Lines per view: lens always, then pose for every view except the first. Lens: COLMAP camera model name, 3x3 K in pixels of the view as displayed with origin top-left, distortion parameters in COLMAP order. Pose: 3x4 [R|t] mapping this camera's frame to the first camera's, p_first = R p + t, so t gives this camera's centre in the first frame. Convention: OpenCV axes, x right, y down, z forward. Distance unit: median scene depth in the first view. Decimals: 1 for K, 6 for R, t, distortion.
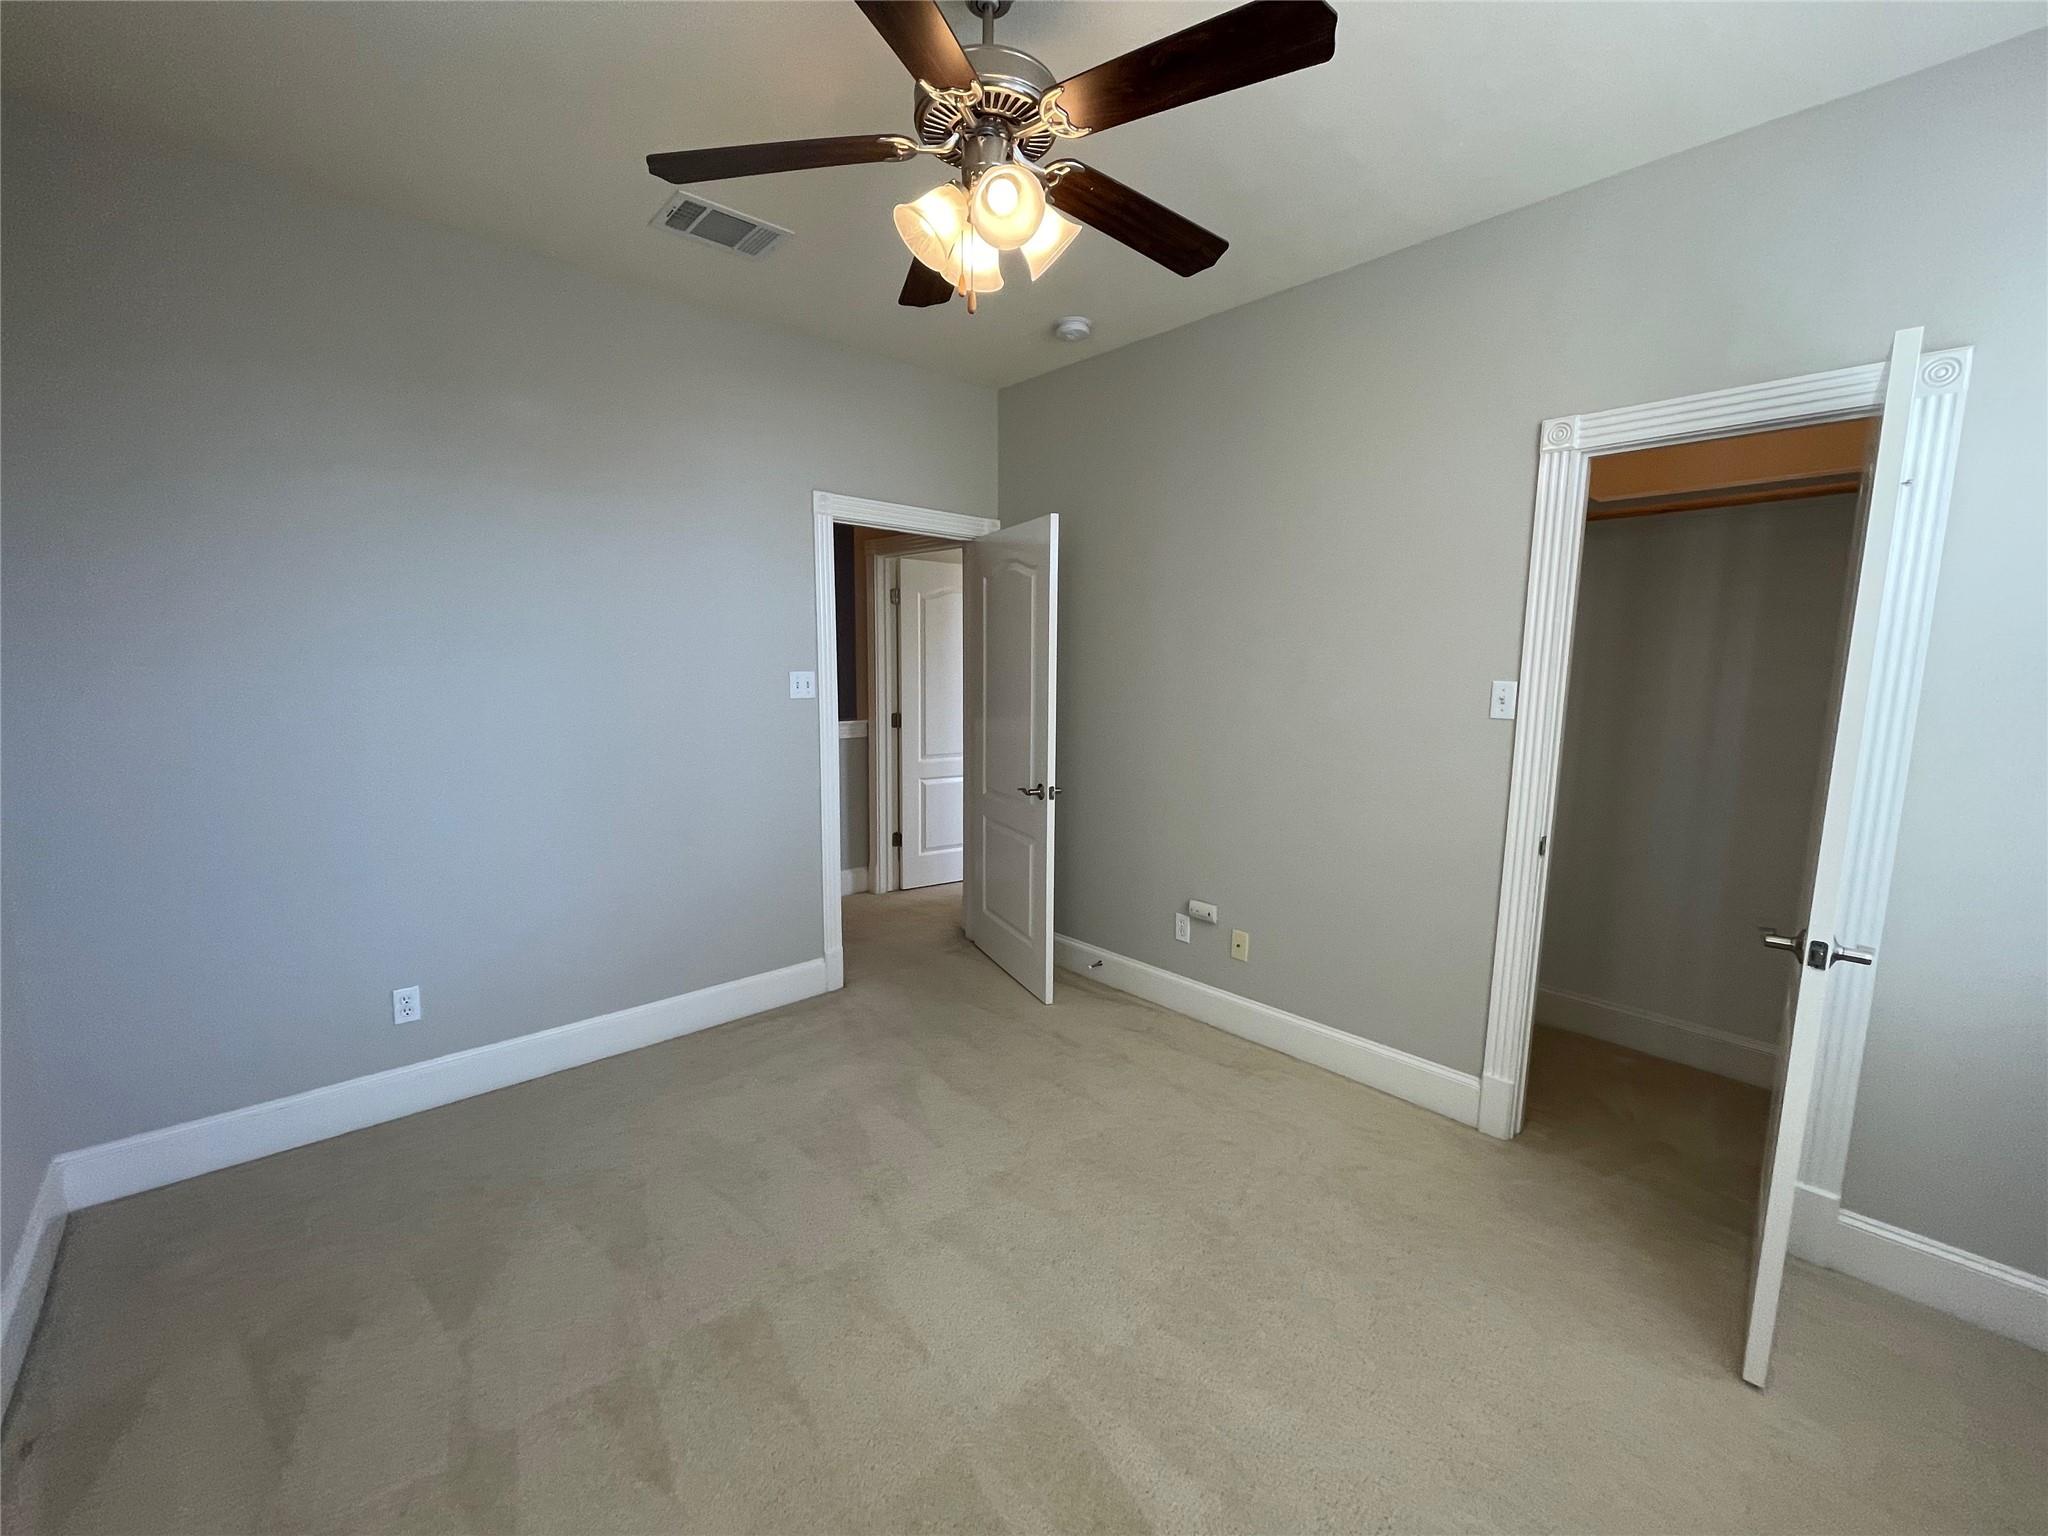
lens RADIAL K [[831.3, 0, 1015.7], [0, 831.3, 773.5], [0, 0, 1]] dist [-0.009574, 0.000541]
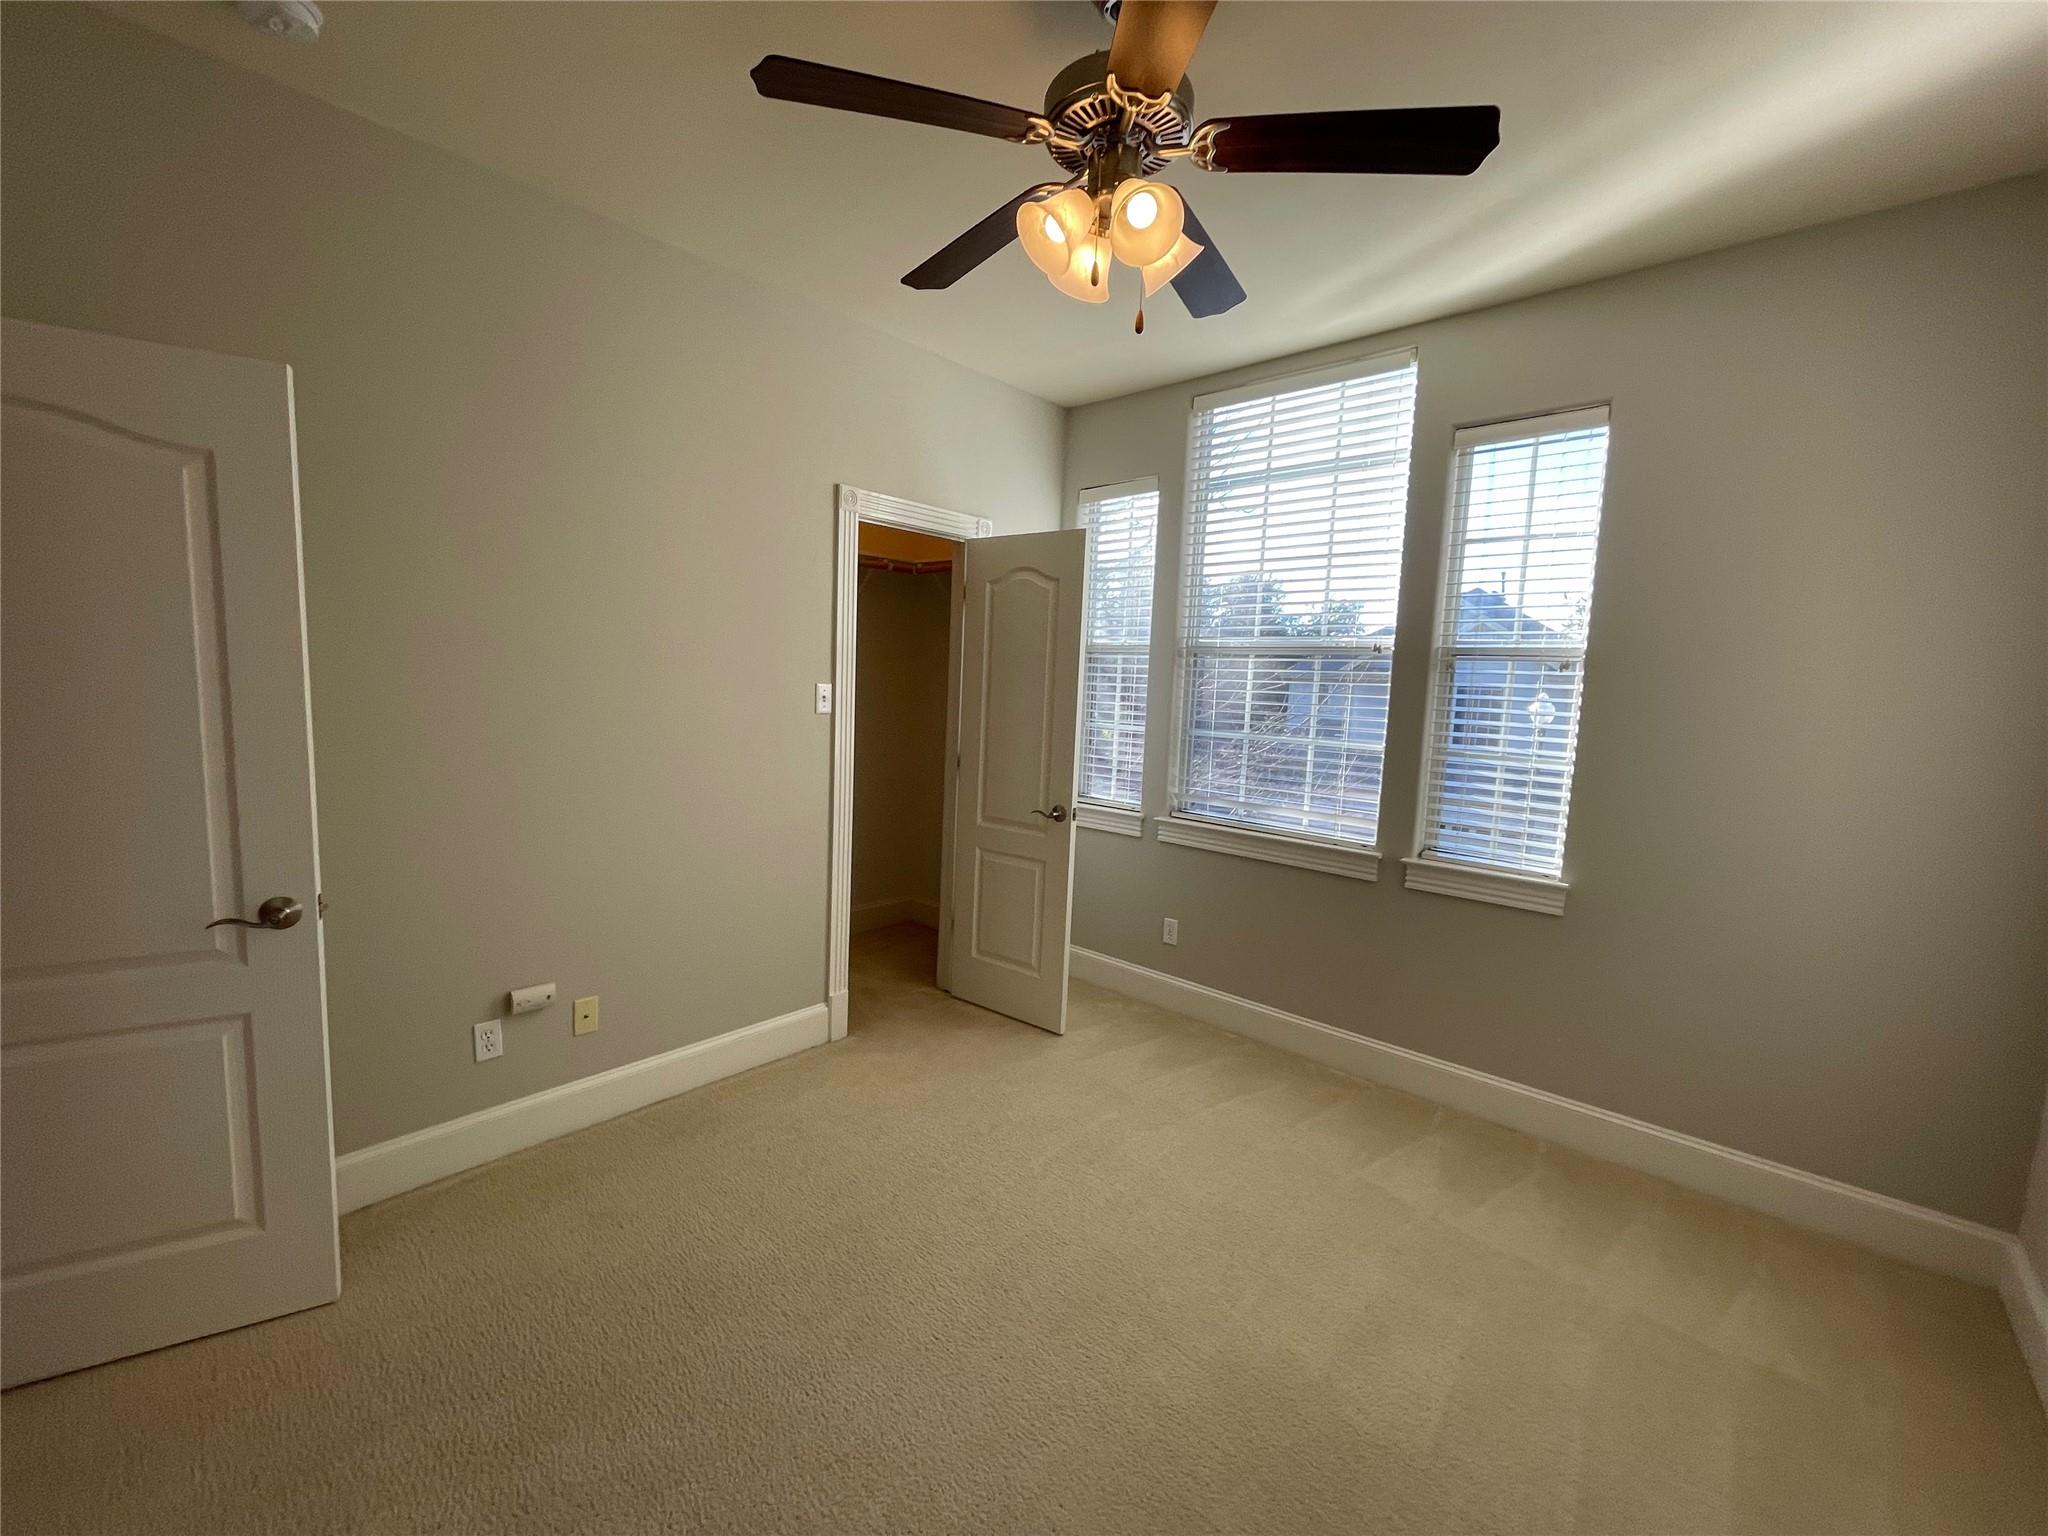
lens RADIAL K [[831.3, 0, 1015.7], [0, 831.3, 773.5], [0, 0, 1]] dist [-0.009574, 0.000541]
pose [[-0.114541, -0.130778, 0.984773, -0.648662], [0.089910, 0.985864, 0.141380, -0.119107], [-0.989341, 0.104735, -0.101164, 0.793815]]
